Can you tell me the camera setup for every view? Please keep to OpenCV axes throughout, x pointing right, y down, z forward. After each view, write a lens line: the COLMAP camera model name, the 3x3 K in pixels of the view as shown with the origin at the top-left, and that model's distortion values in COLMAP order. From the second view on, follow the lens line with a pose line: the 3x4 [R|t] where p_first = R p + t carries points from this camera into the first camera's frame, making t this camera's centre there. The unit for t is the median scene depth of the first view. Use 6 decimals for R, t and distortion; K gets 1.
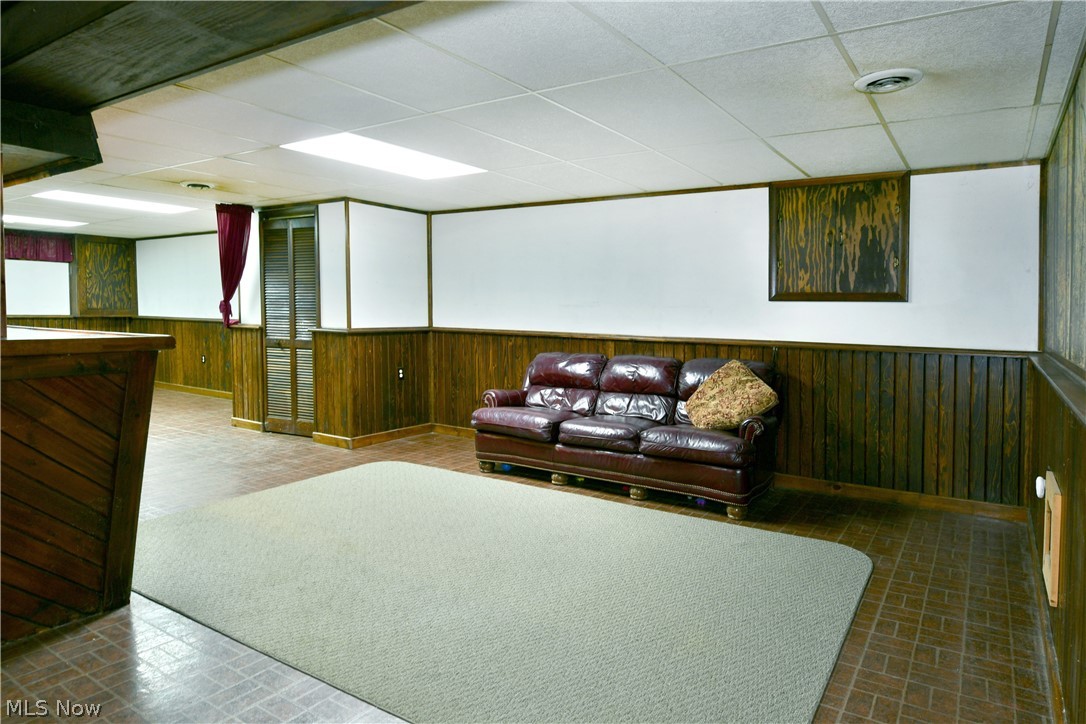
lens RADIAL K [[676.1, 0, 547.6], [0, 676.1, 356.7], [0, 0, 1]] dist [-0.023072, -0.003846]
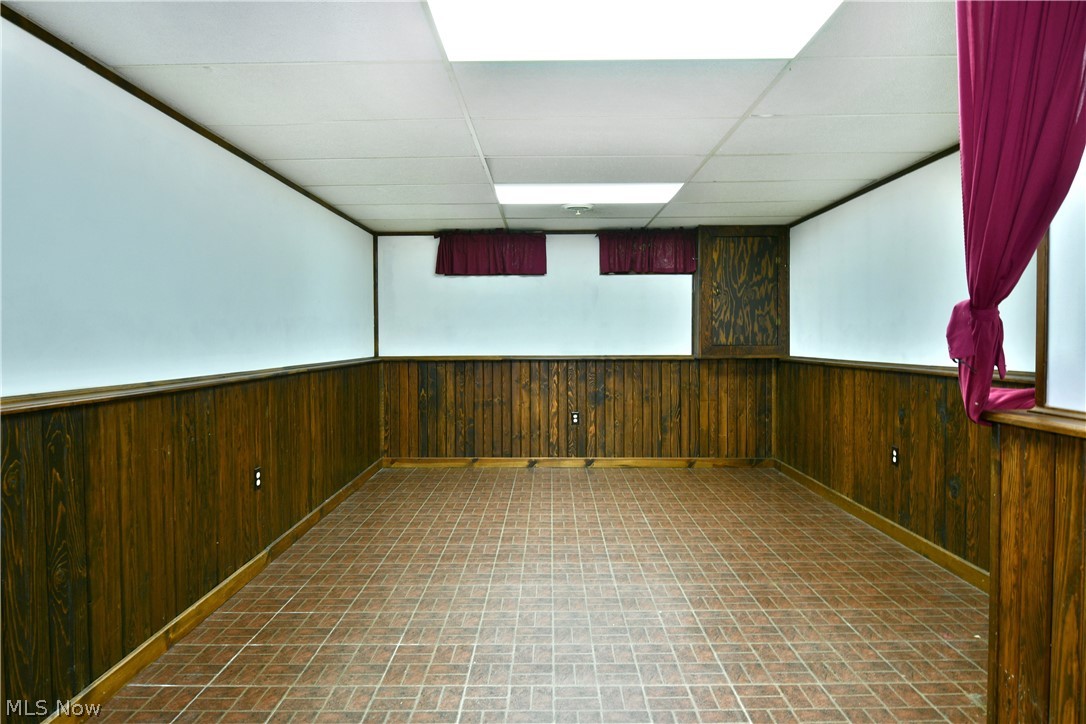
lens RADIAL K [[655.8, 0, 545.3], [0, 655.8, 374.5], [0, 0, 1]] dist [-0.024064, -0.000457]
pose [[0.550540, 0.023875, -0.834468, -0.537306], [-0.043272, 0.999063, 0.000035, -0.076436], [0.833687, 0.036090, 0.551057, 1.084109]]
